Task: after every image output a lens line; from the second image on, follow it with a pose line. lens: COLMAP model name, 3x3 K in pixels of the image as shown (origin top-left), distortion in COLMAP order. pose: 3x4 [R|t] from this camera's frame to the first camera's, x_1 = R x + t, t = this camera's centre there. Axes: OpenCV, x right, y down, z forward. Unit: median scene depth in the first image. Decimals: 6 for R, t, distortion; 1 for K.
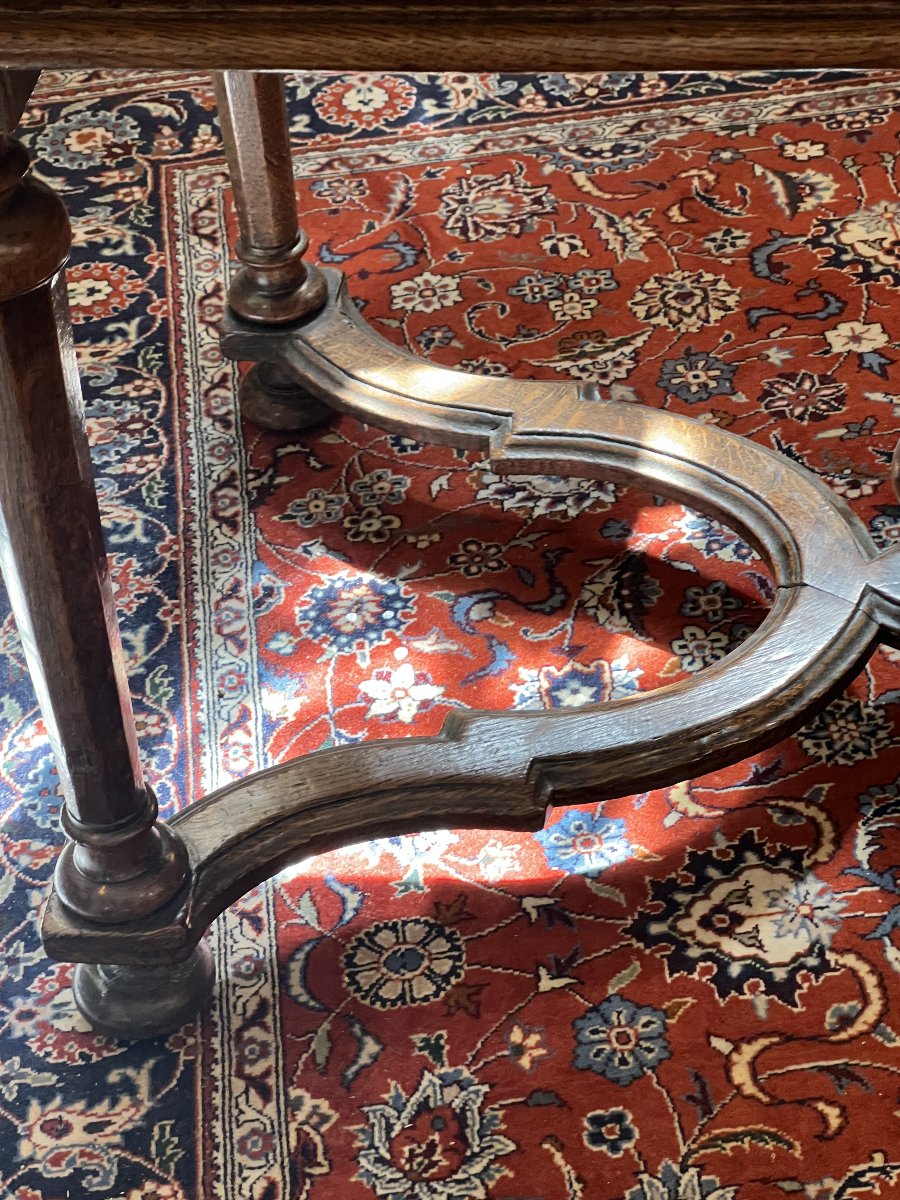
lens RADIAL K [[2700.9, 0, 427.2], [0, 2700.9, 584.8], [0, 0, 1]] dist [0.158174, 0.000000]
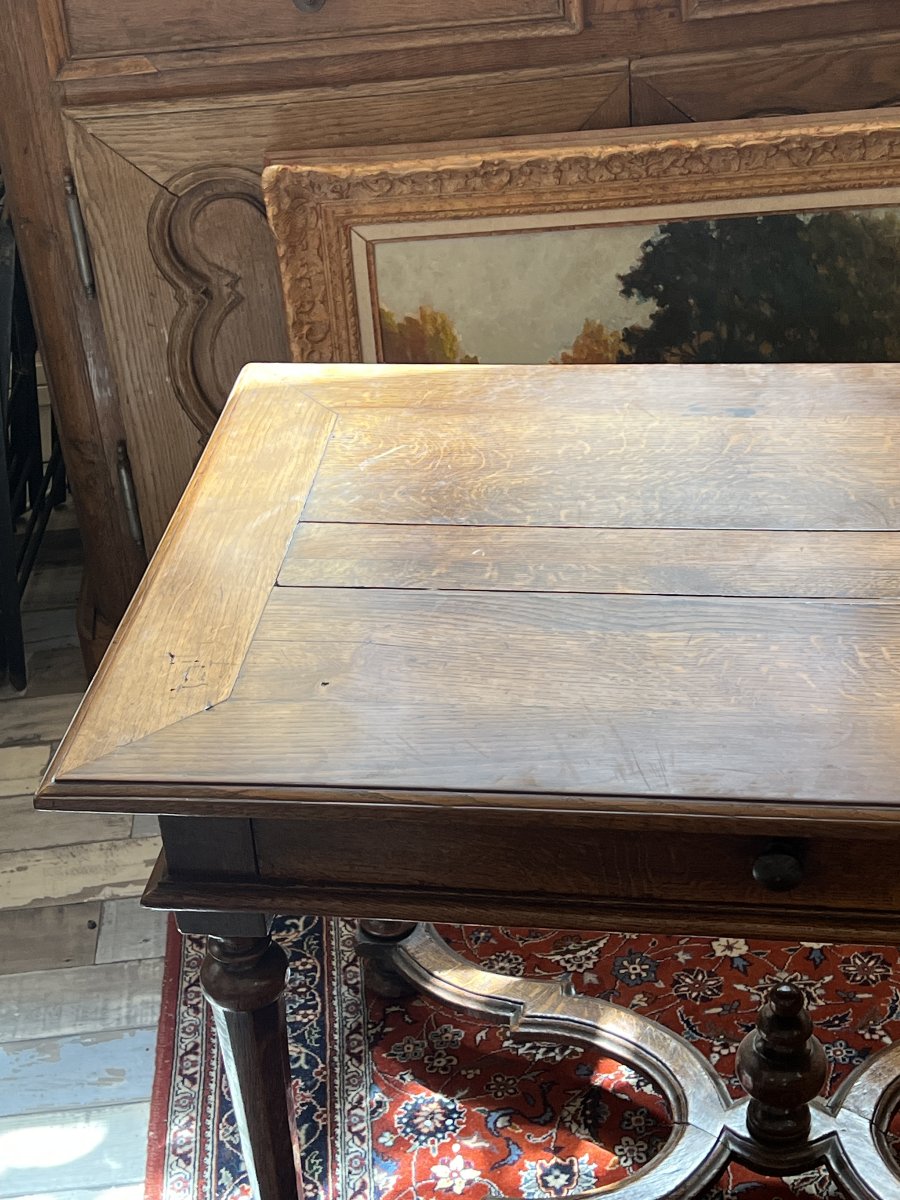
lens RADIAL K [[2087.3, 0, 445.8], [0, 2087.3, 578.6], [0, 0, 1]] dist [0.115684, 0.000000]
pose [[0.999594, 0.019175, -0.021087, 0.004844], [-0.022300, 0.986915, -0.159693, -0.112075], [0.017749, 0.160098, 0.986942, -0.352556]]
